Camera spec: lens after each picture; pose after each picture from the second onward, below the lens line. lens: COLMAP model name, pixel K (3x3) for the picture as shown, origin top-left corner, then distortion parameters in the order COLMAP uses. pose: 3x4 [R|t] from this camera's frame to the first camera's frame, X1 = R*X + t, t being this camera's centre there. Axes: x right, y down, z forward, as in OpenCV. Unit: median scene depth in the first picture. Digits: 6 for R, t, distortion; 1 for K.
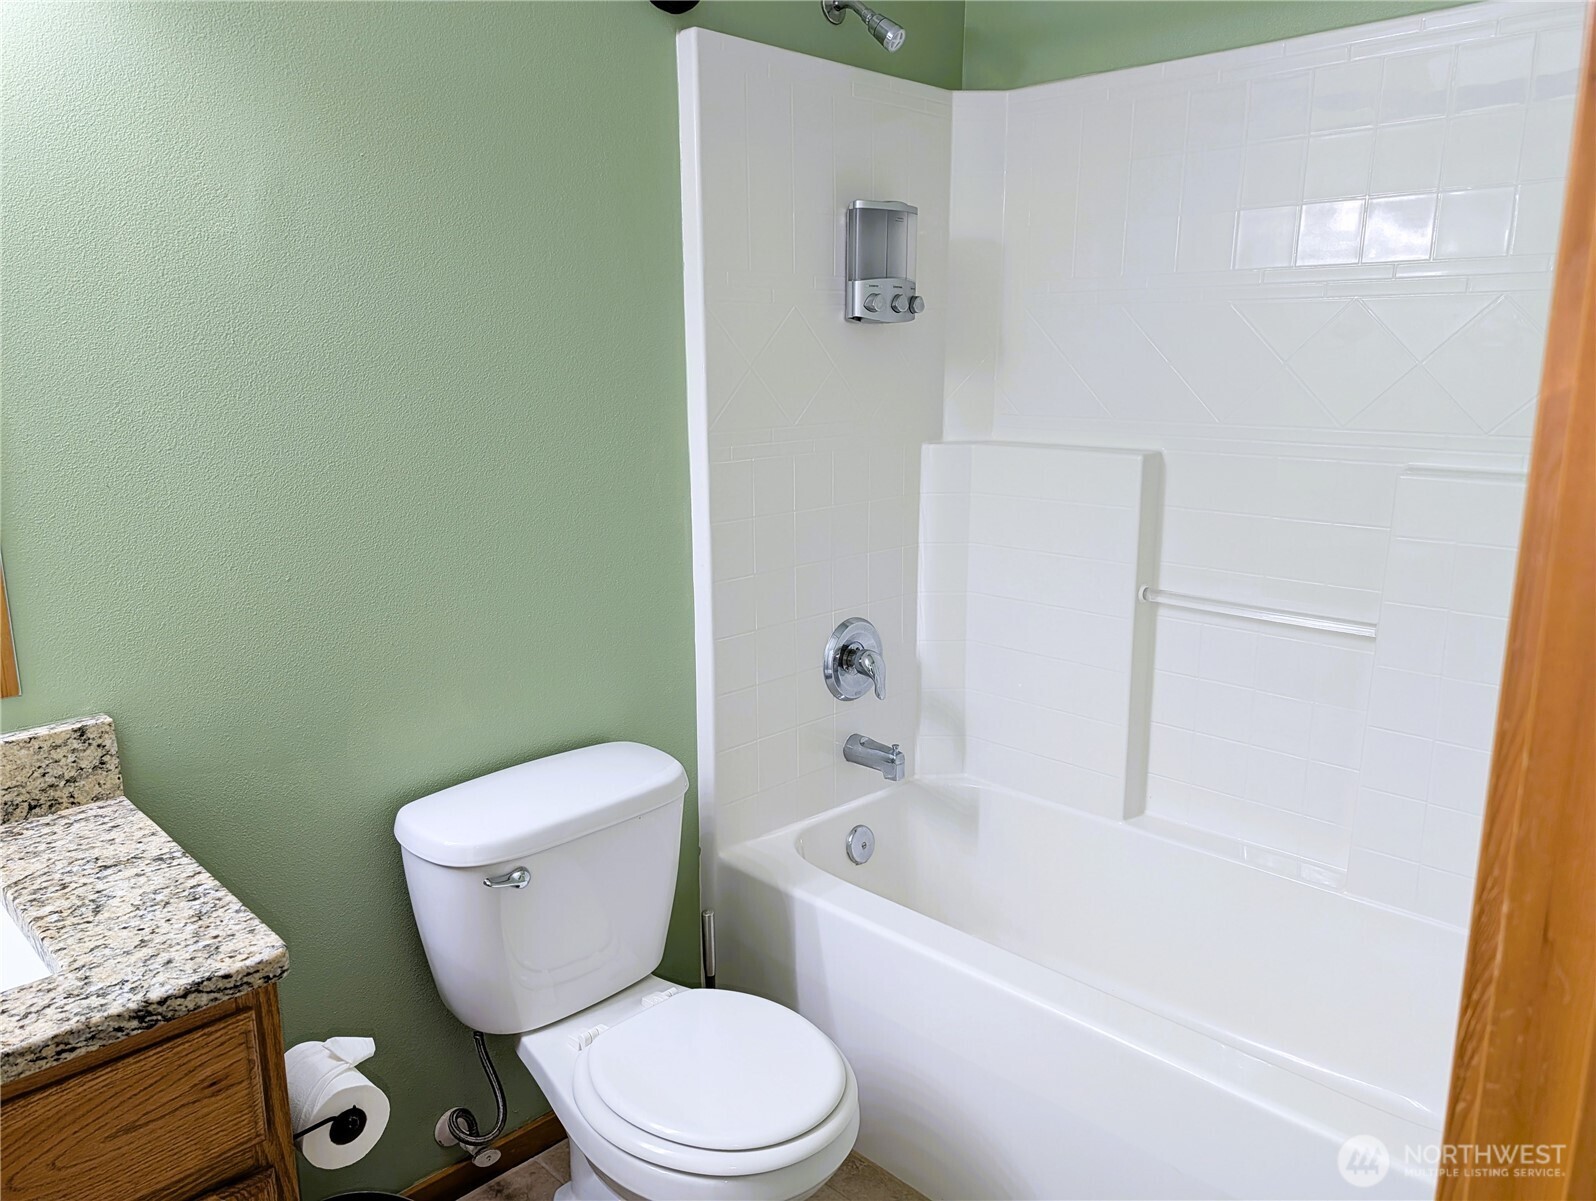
lens RADIAL K [[1146.0, 0, 768.4], [0, 1146.0, 594.2], [0, 0, 1]] dist [0.026329, -0.019939]
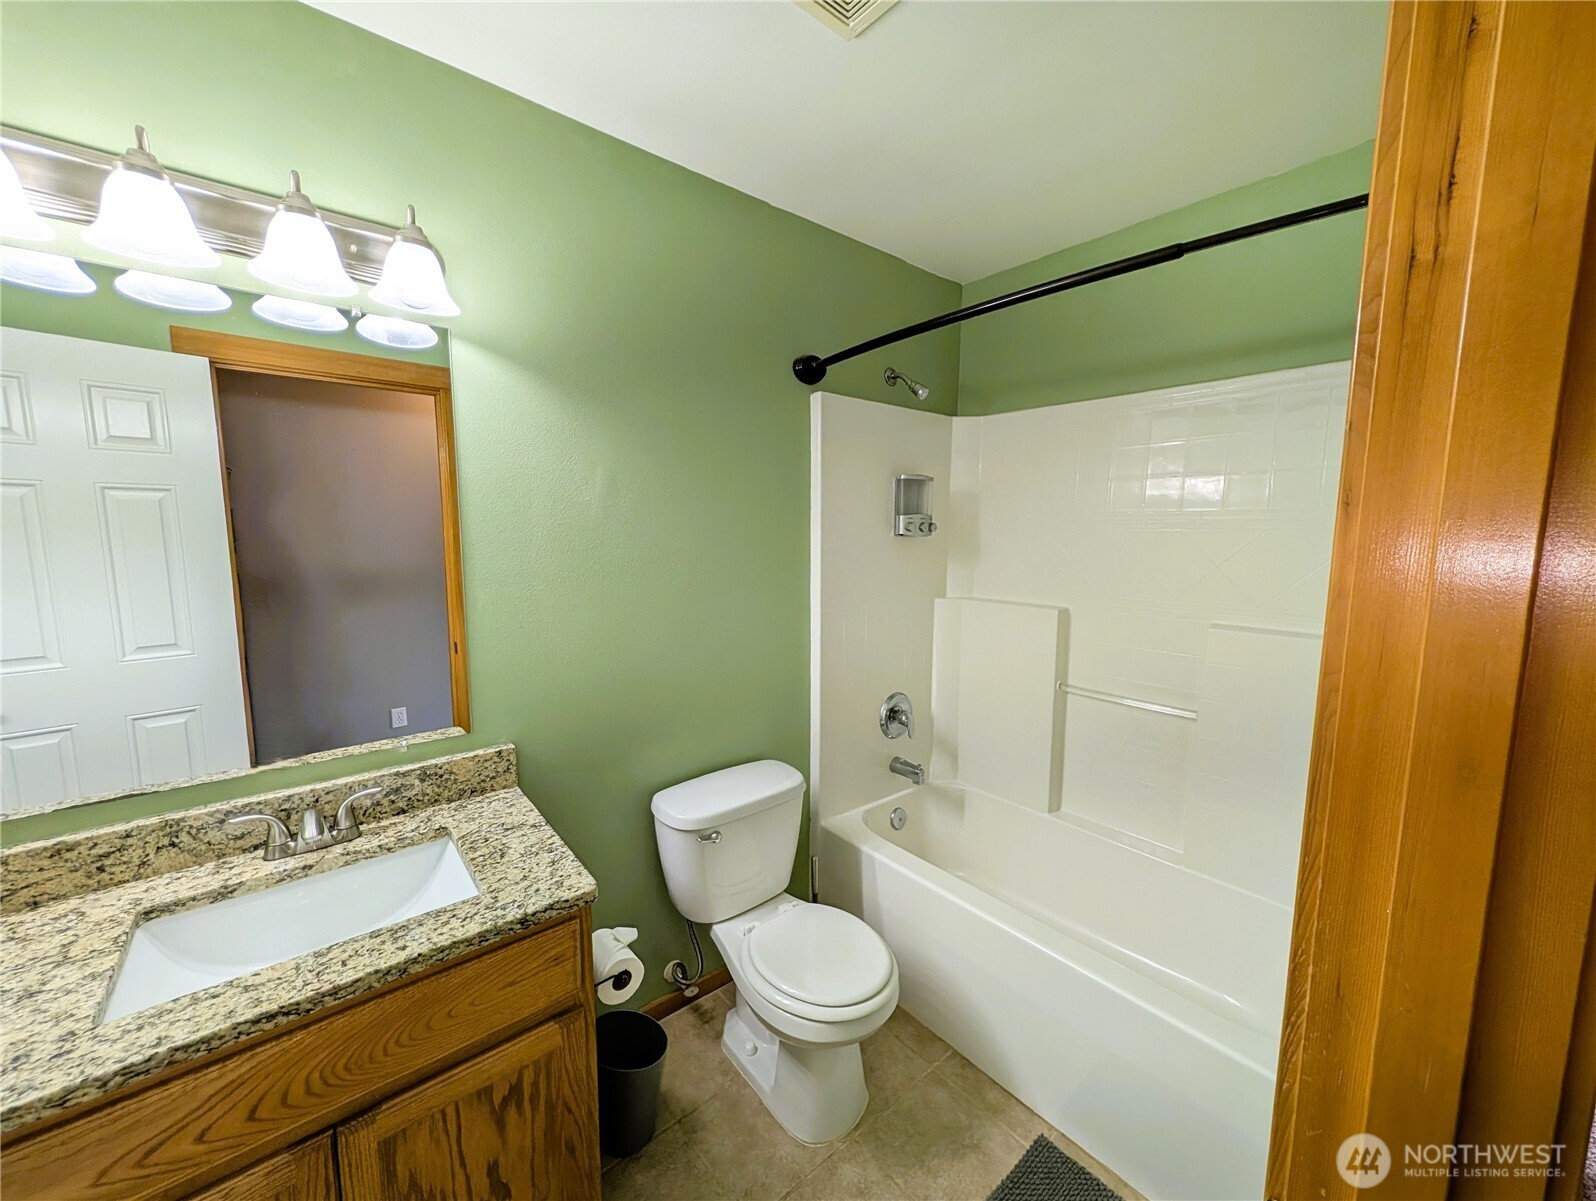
lens RADIAL K [[609.2, 0, 790.3], [0, 609.2, 601.0], [0, 0, 1]] dist [0.009580, -0.001152]
pose [[0.995731, 0.021600, -0.089738, -0.016933], [-0.029589, 0.995621, -0.088671, -0.052592], [0.087430, 0.090948, 0.992010, -0.003305]]
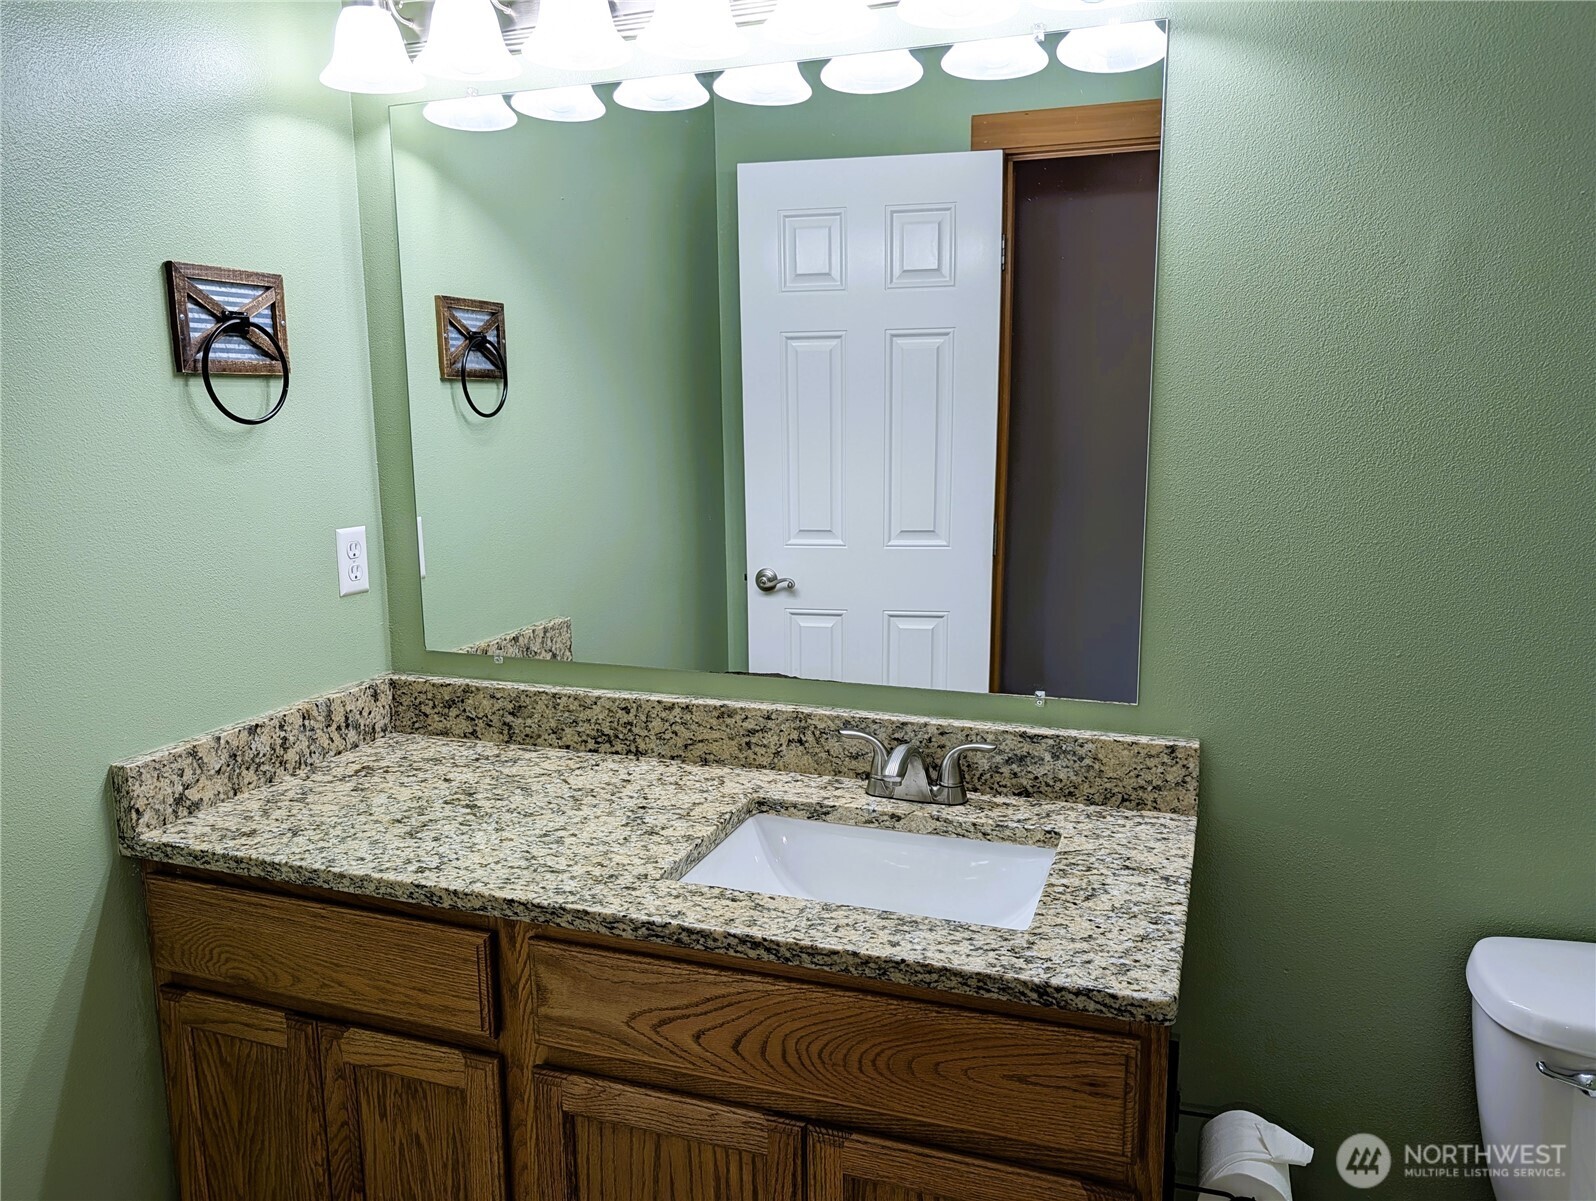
lens RADIAL K [[1146.0, 0, 839.7], [0, 1146.0, 602.9], [0, 0, 1]] dist [0.026329, -0.019939]
pose [[0.451693, 0.157870, -0.878095, 0.205354], [-0.181739, 0.979865, 0.082681, -0.050741], [0.873467, 0.122237, 0.471290, 0.142657]]
